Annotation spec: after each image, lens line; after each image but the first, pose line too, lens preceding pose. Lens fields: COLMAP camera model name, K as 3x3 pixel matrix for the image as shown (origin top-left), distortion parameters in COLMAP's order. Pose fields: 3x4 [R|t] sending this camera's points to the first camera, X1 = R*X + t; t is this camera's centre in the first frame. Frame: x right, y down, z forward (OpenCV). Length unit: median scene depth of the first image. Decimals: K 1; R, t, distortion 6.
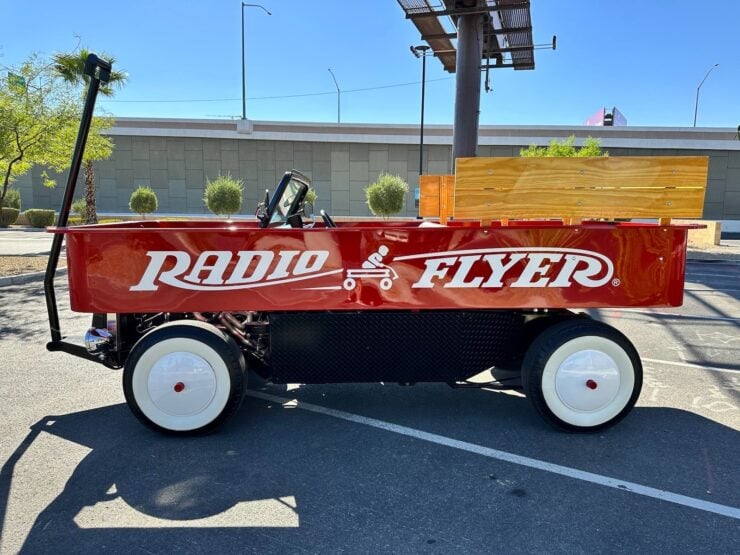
lens RADIAL K [[520.1, 0, 370.0], [0, 520.1, 277.5], [0, 0, 1]] dist [0.054587, -0.061810]
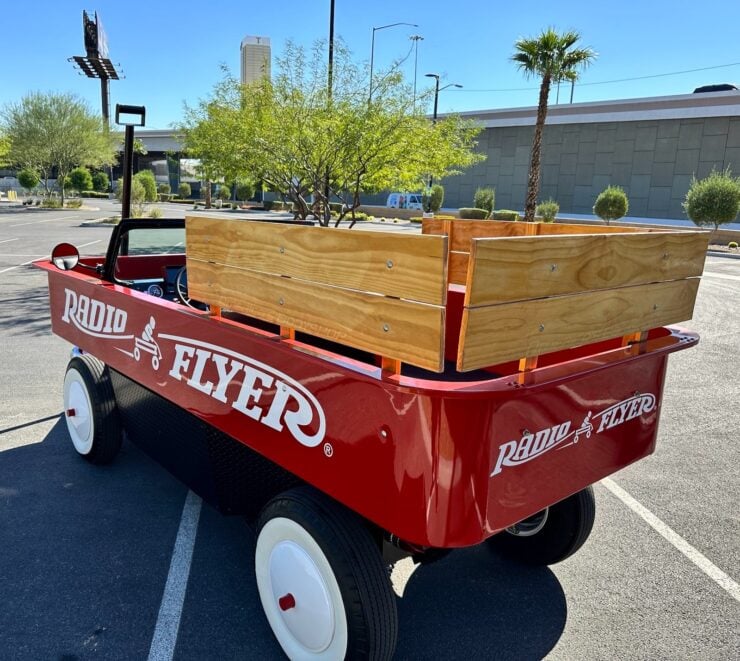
lens RADIAL K [[625.3, 0, 350.3], [0, 625.3, 327.9], [0, 0, 1]] dist [0.089501, -0.123198]
pose [[0.620944, 0.178297, -0.763308, 0.959874], [-0.133282, 0.983623, 0.121335, -0.200855], [0.772440, 0.026393, 0.634539, 0.582986]]
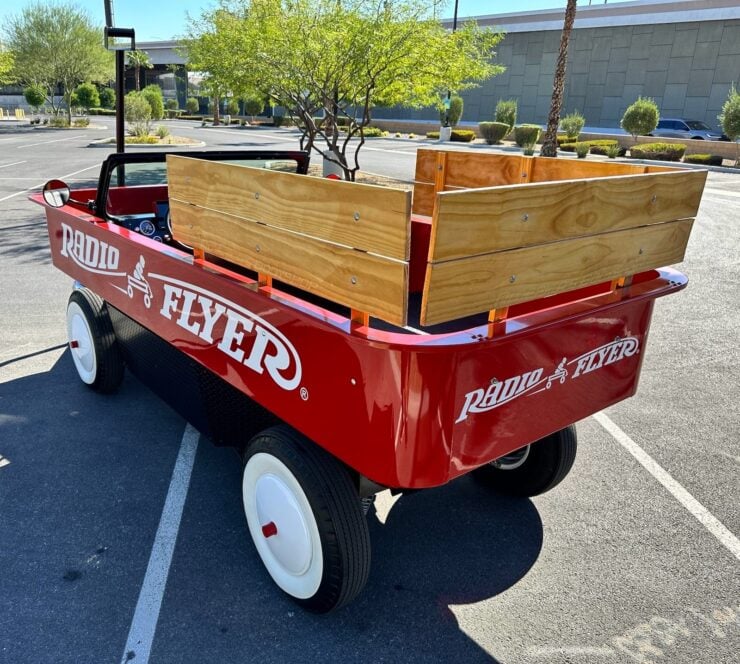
lens RADIAL K [[629.8, 0, 332.4], [0, 629.8, 333.0], [0, 0, 1]] dist [0.091172, -0.145570]
pose [[0.582154, 0.280745, -0.763072, 0.987792], [-0.126668, 0.958354, 0.255956, -0.234648], [0.803151, -0.052350, 0.593471, 0.608151]]
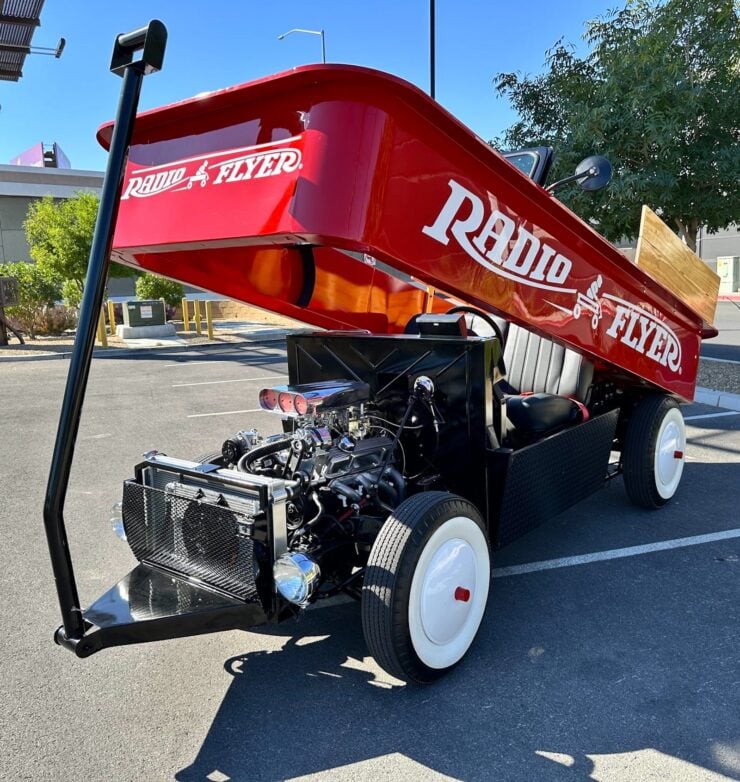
lens RADIAL K [[737.4, 0, 346.7], [0, 737.4, 392.5], [0, 0, 1]] dist [0.010802, -0.008259]
pose [[0.688792, -0.156797, 0.707800, -1.030264], [0.145151, 0.986388, 0.077260, -0.122740], [-0.710280, 0.049522, 0.702176, 0.434794]]
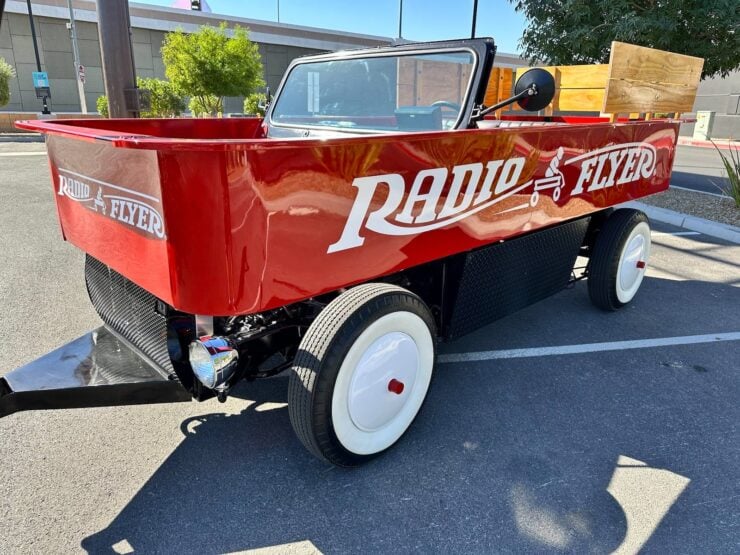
lens RADIAL K [[520.1, 0, 370.0], [0, 520.1, 277.5], [0, 0, 1]] dist [0.054587, -0.061810]
pose [[0.743931, -0.202663, 0.636785, -0.743860], [0.078451, 0.972801, 0.217951, -0.063267], [-0.663636, -0.112184, 0.739596, 0.540646]]
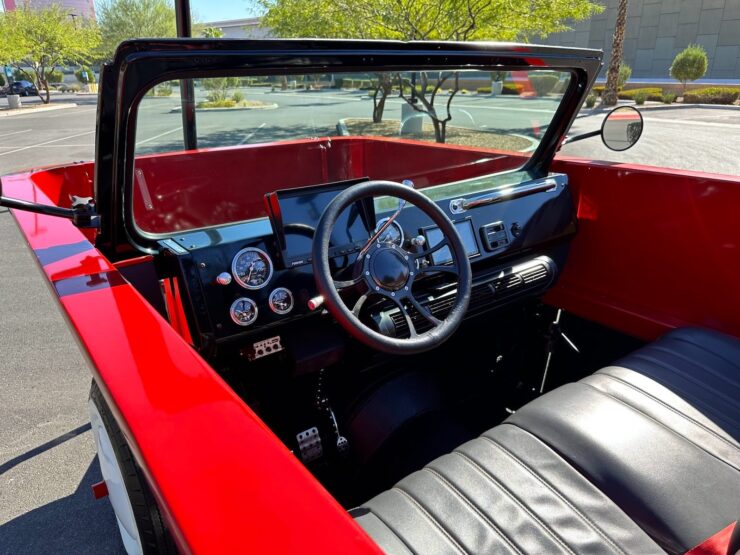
lens RADIAL K [[536.4, 0, 370.0], [0, 536.4, 277.5], [0, 0, 1]] dist [-0.000094, -0.001514]
pose [[0.570434, 0.280006, -0.772141, 0.158911], [-0.090491, 0.955798, 0.279754, -0.174456], [0.816343, -0.089710, 0.570558, 0.900980]]
